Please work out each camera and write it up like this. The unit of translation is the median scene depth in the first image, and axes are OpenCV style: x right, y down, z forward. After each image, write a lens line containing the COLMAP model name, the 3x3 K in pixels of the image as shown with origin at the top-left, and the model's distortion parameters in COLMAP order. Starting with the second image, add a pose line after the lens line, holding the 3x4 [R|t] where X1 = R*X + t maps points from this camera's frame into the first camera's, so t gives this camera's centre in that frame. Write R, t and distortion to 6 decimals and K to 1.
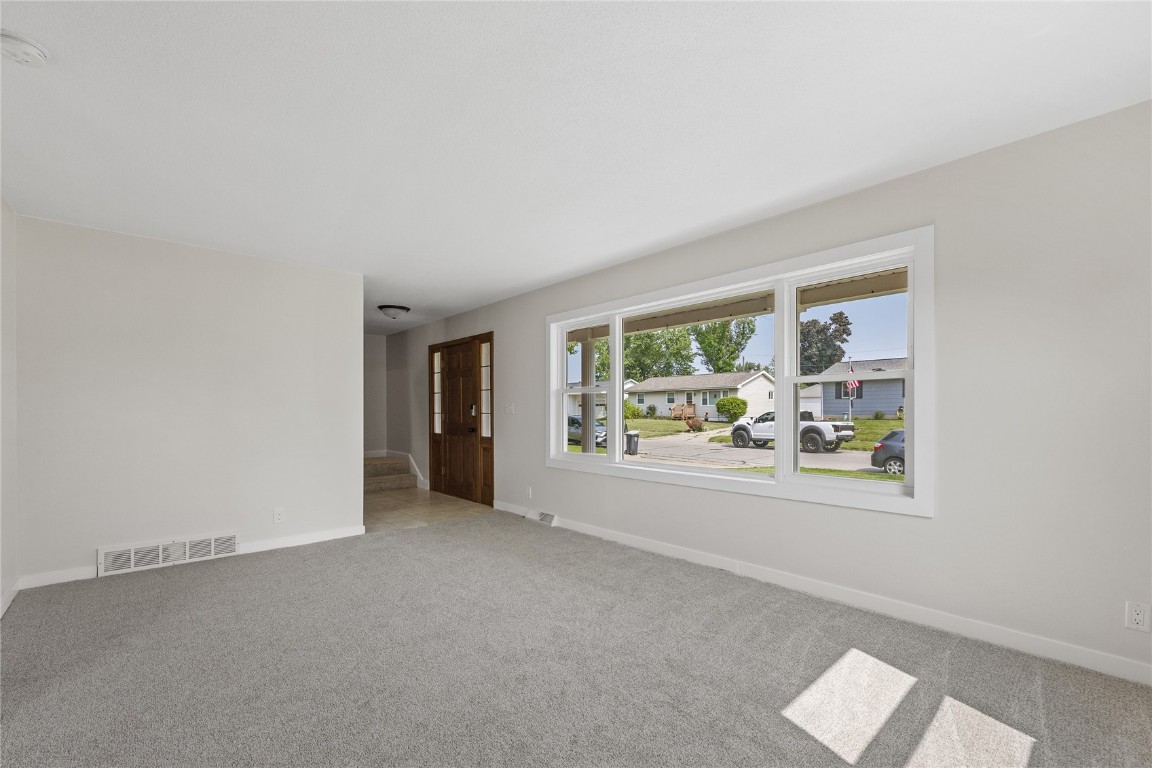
lens RADIAL K [[478.4, 0, 571.1], [0, 478.4, 413.7], [0, 0, 1]] dist [-0.000233, -0.000274]
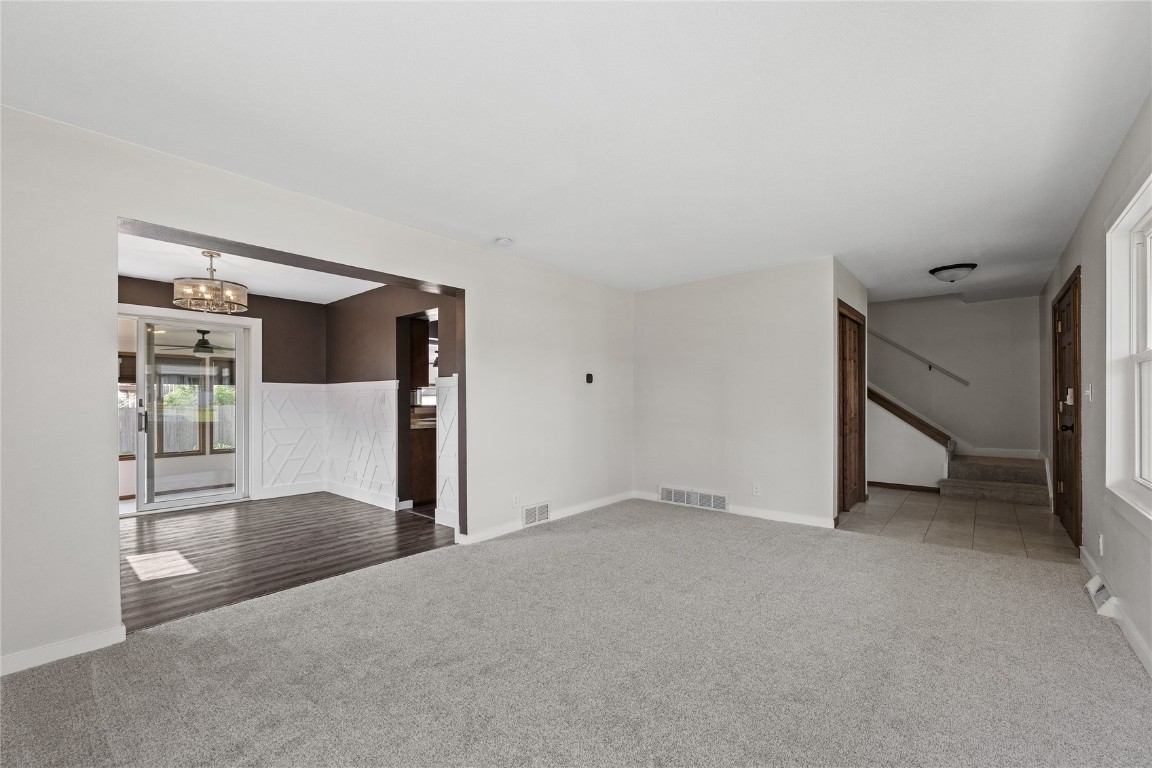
lens RADIAL K [[478.4, 0, 579.5], [0, 478.4, 395.9], [0, 0, 1]] dist [-0.000233, -0.000274]
pose [[0.146296, -0.005778, -0.989224, 0.431230], [0.002693, 0.999982, -0.005443, -0.008008], [0.989237, -0.001868, 0.146309, 0.363435]]
